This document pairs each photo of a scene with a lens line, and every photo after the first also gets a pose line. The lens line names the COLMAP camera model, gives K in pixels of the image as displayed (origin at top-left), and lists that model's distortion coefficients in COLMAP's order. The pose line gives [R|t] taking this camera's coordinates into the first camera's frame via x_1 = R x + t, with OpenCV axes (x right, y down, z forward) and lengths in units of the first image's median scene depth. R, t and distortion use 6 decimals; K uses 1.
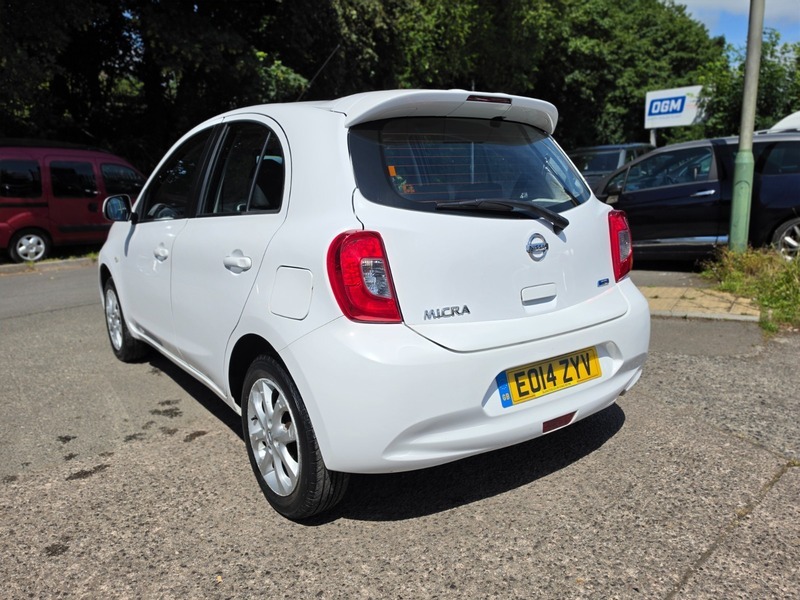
lens RADIAL K [[617.0, 0, 387.5], [0, 617.0, 297.5], [0, 0, 1]] dist [0.041199, -0.033642]
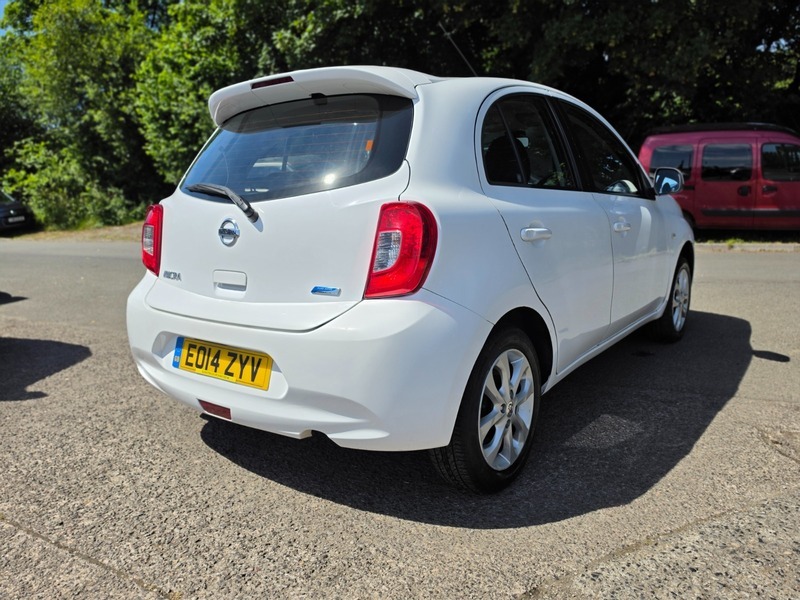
lens RADIAL K [[617.0, 0, 397.0], [0, 617.0, 297.7], [0, 0, 1]] dist [0.041199, -0.033642]
pose [[0.290589, 0.181350, -0.939505, 1.255409], [-0.155713, 0.977749, 0.140570, -0.158059], [0.944093, 0.105445, 0.312361, 0.941342]]
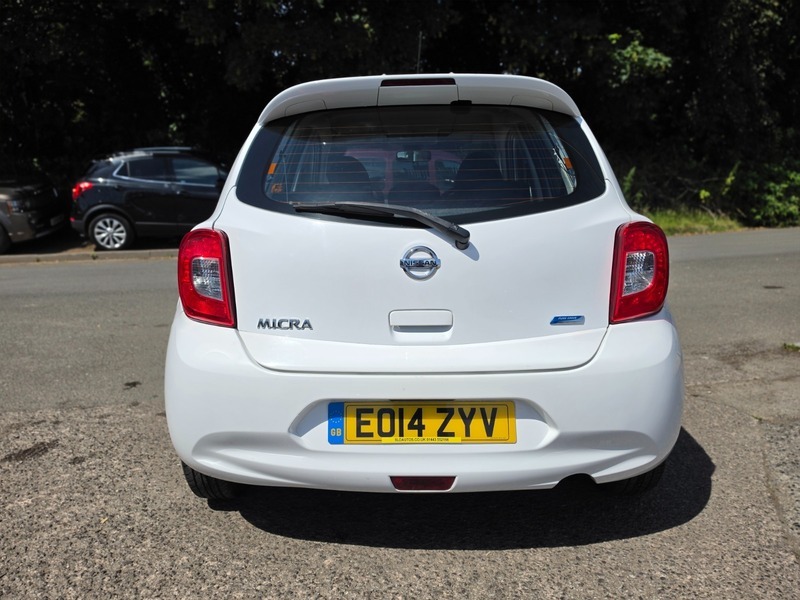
lens RADIAL K [[617.0, 0, 383.0], [0, 617.0, 294.5], [0, 0, 1]] dist [0.041199, -0.033642]
pose [[0.795226, 0.120857, -0.594145, 0.678941], [-0.114989, 0.992210, 0.047923, -0.072264], [0.595309, 0.030210, 0.802929, 0.317812]]
